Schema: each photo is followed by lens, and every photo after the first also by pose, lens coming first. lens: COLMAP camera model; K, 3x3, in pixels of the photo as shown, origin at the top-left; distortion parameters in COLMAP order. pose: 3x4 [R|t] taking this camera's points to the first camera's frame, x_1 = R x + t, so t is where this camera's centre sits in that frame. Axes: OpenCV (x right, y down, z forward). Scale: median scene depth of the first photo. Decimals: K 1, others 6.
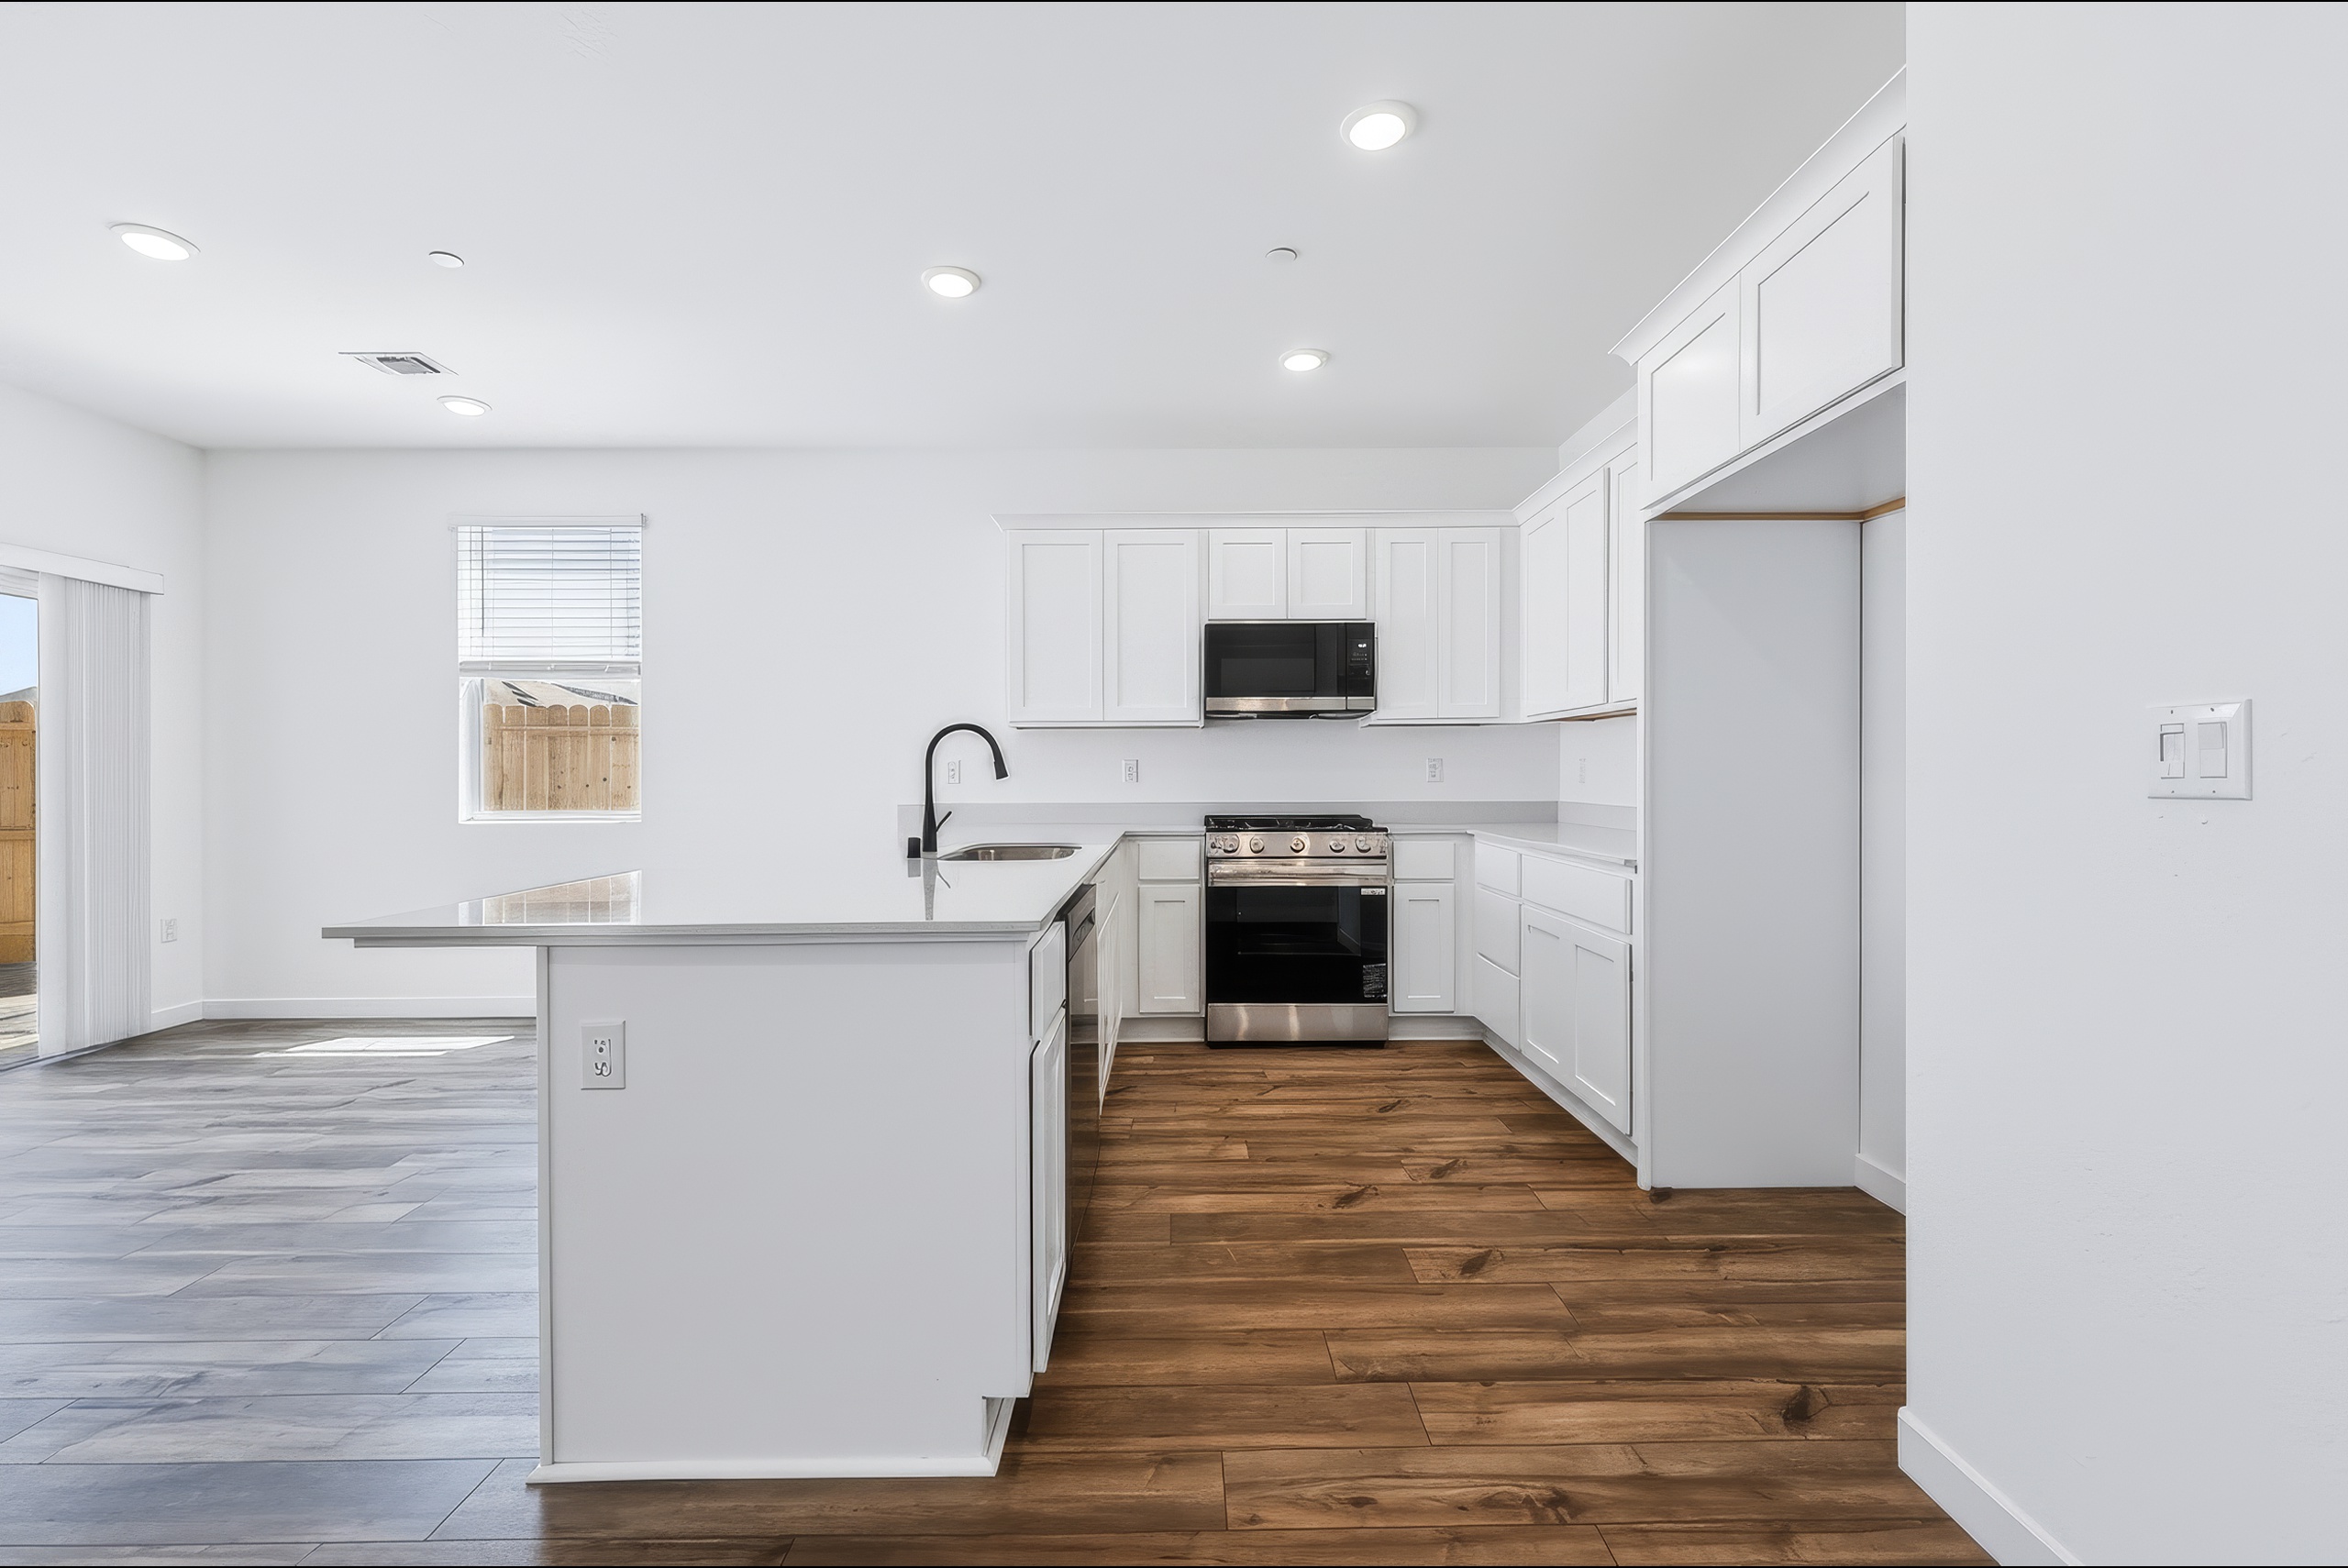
lens RADIAL K [[999.0, 0, 1189.0], [0, 999.0, 762.2], [0, 0, 1]] dist [-0.001490, -0.000284]
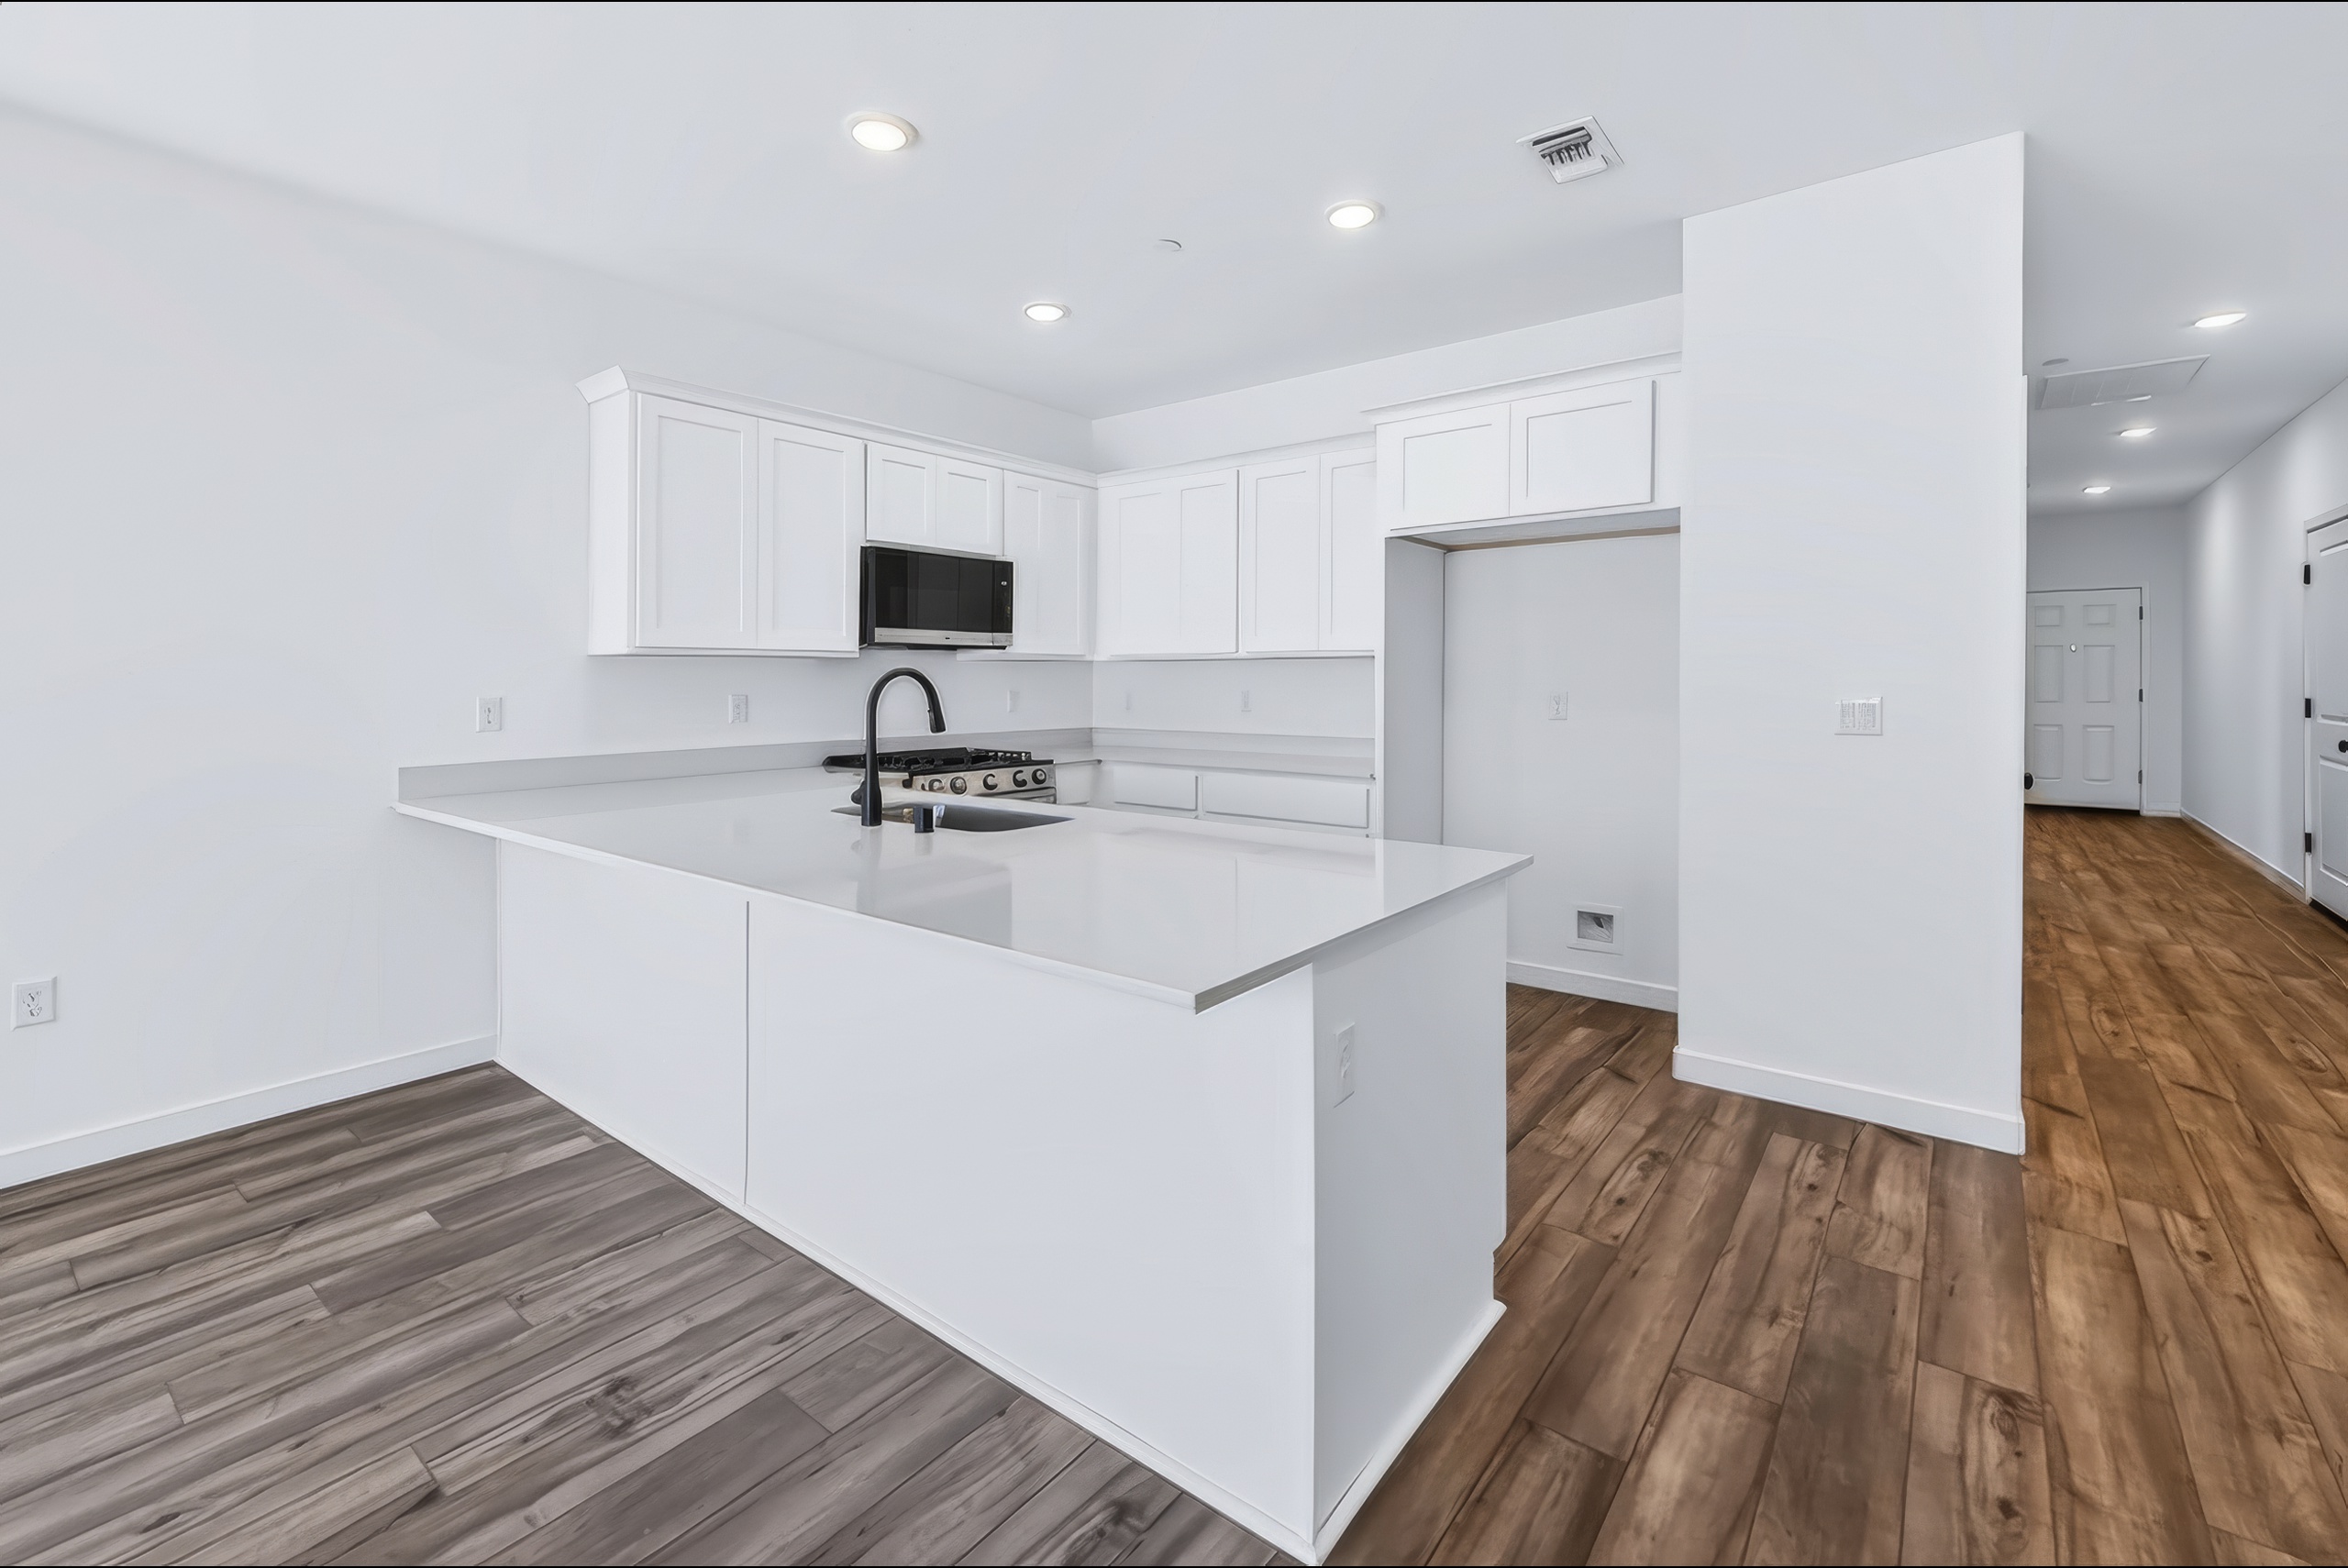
lens RADIAL K [[1022.6, 0, 1183.0], [0, 1022.6, 677.0], [0, 0, 1]] dist [-0.002764, -0.000386]
pose [[0.617788, 0.004364, 0.786333, -0.541557], [-0.011069, 0.999934, 0.003147, -0.025894], [-0.786267, -0.010648, 0.617795, 0.202926]]
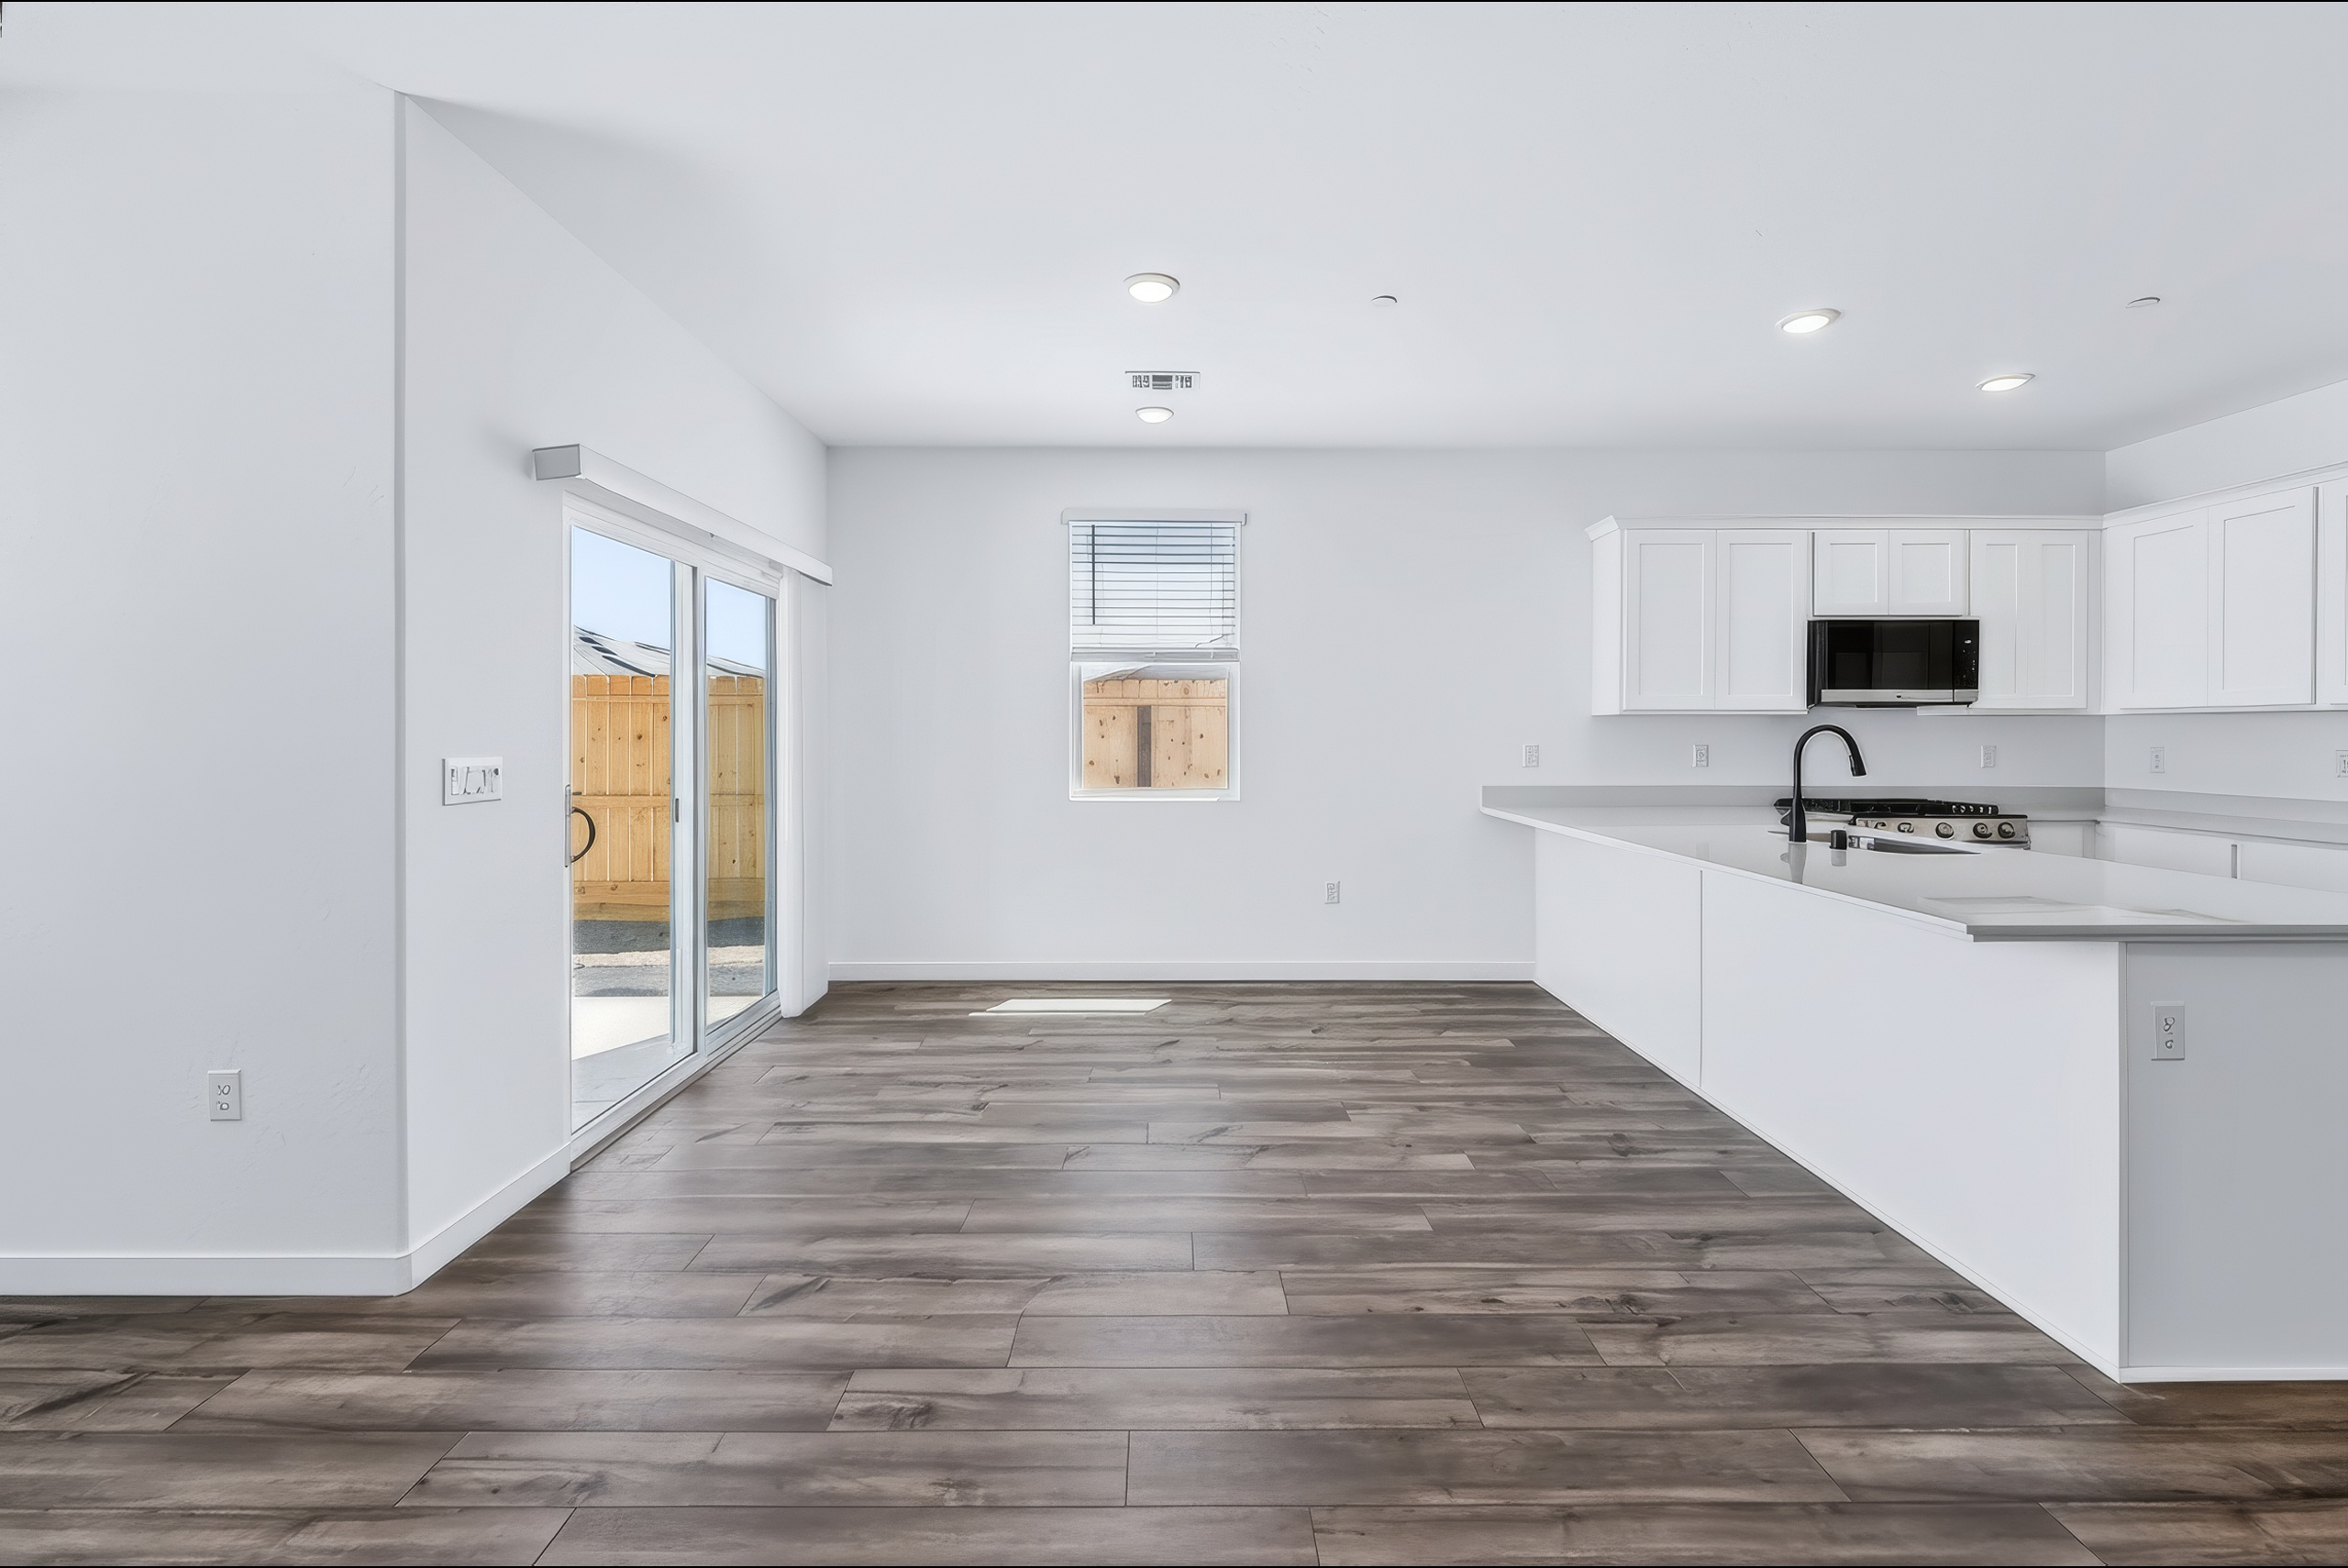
lens RADIAL K [[1005.6, 0, 1152.2], [0, 1005.6, 728.9], [0, 0, 1]] dist [-0.009217, -0.000491]
pose [[0.999817, 0.007212, -0.017715, -0.677427], [-0.007018, 0.999915, 0.011004, -0.029385], [0.017793, -0.010878, 0.999783, -0.082346]]
